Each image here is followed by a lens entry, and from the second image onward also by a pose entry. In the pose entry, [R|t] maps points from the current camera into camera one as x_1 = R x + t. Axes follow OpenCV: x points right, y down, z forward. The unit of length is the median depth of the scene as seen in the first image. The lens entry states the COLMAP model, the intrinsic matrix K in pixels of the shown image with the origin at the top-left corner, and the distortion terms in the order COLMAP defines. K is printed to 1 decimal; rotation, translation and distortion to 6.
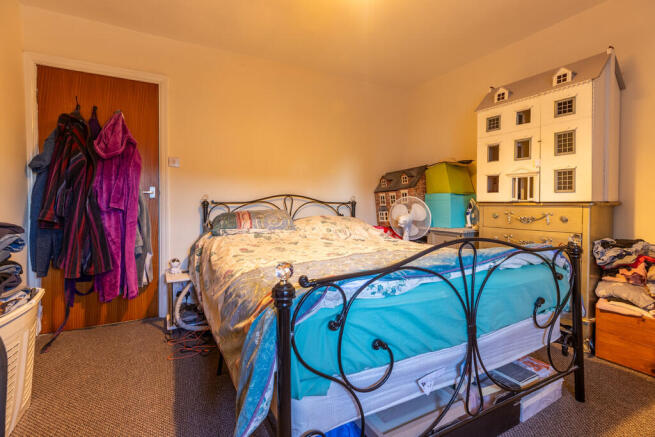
lens RADIAL K [[300.4, 0, 318.3], [0, 300.4, 200.1], [0, 0, 1]] dist [0.013702, -0.000627]
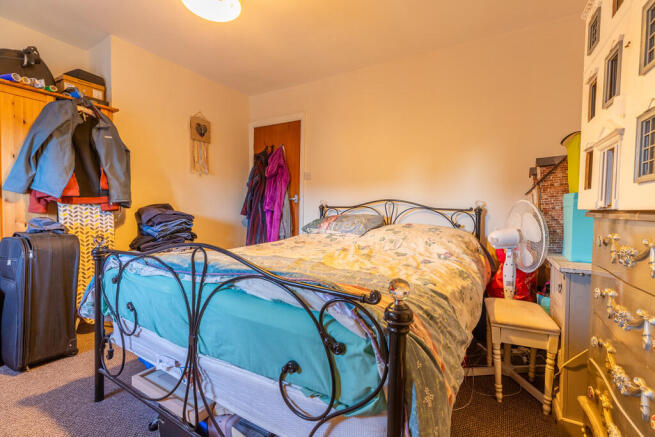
lens RADIAL K [[300.4, 0, 330.4], [0, 300.4, 213.9], [0, 0, 1]] dist [0.013702, -0.000627]
pose [[0.508399, 0.030793, -0.860571, 0.729967], [-0.010928, 0.999511, 0.029309, 0.001592], [0.861052, -0.005496, 0.508487, 0.426371]]
